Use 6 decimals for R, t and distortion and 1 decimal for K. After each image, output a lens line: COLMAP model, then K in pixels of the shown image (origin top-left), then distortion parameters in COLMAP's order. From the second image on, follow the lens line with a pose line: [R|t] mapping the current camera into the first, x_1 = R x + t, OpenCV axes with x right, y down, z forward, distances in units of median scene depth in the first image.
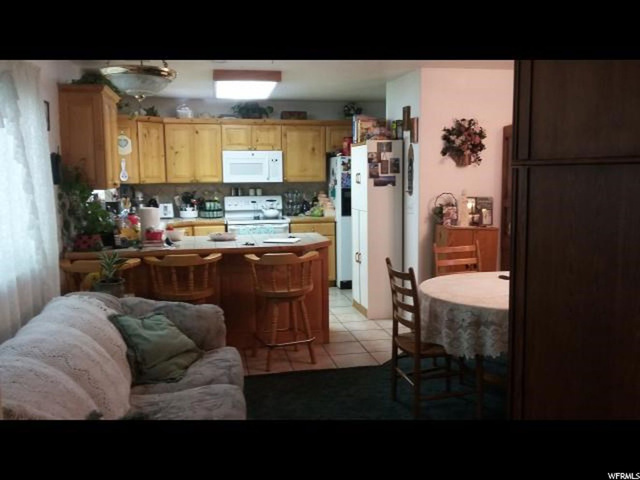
lens RADIAL K [[691.1, 0, 320.0], [0, 691.1, 240.0], [0, 0, 1]] dist [0.133558, 0.002030]
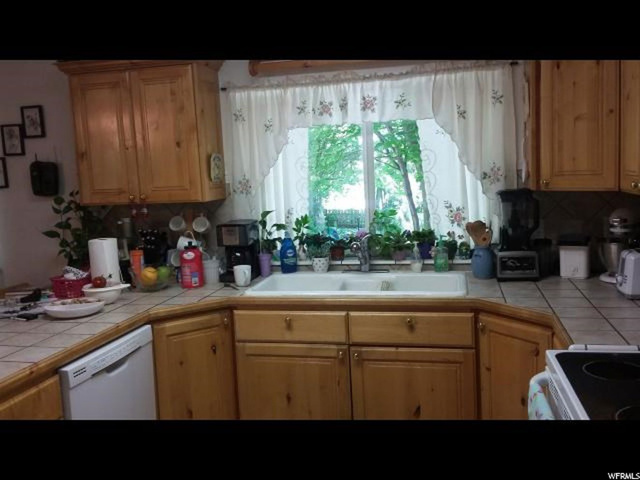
lens RADIAL K [[611.8, 0, 320.0], [0, 611.8, 240.0], [0, 0, 1]] dist [0.000440, -0.001535]
pose [[-0.356555, 0.130082, -0.925174, 0.109685], [-0.043790, 0.986844, 0.155630, -0.101513], [0.933247, 0.096004, -0.346168, 0.999682]]
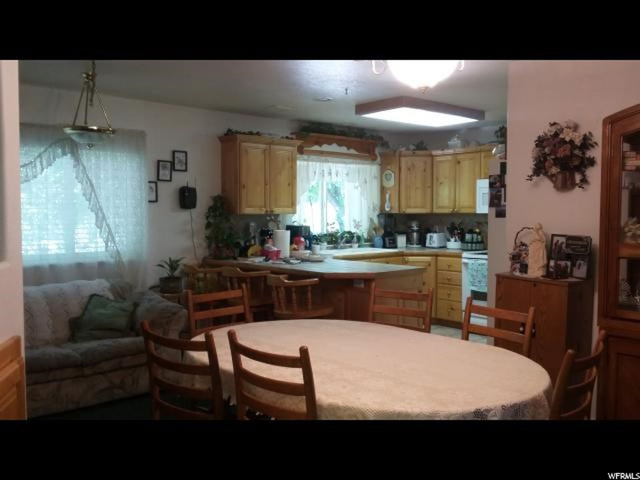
lens RADIAL K [[611.8, 0, 320.0], [0, 611.8, 240.0], [0, 0, 1]] dist [0.000440, -0.001535]
pose [[0.578231, 0.046144, -0.814567, 0.436123], [-0.083108, 0.996537, -0.002543, -0.027393], [0.811629, 0.069168, 0.580064, 0.353483]]
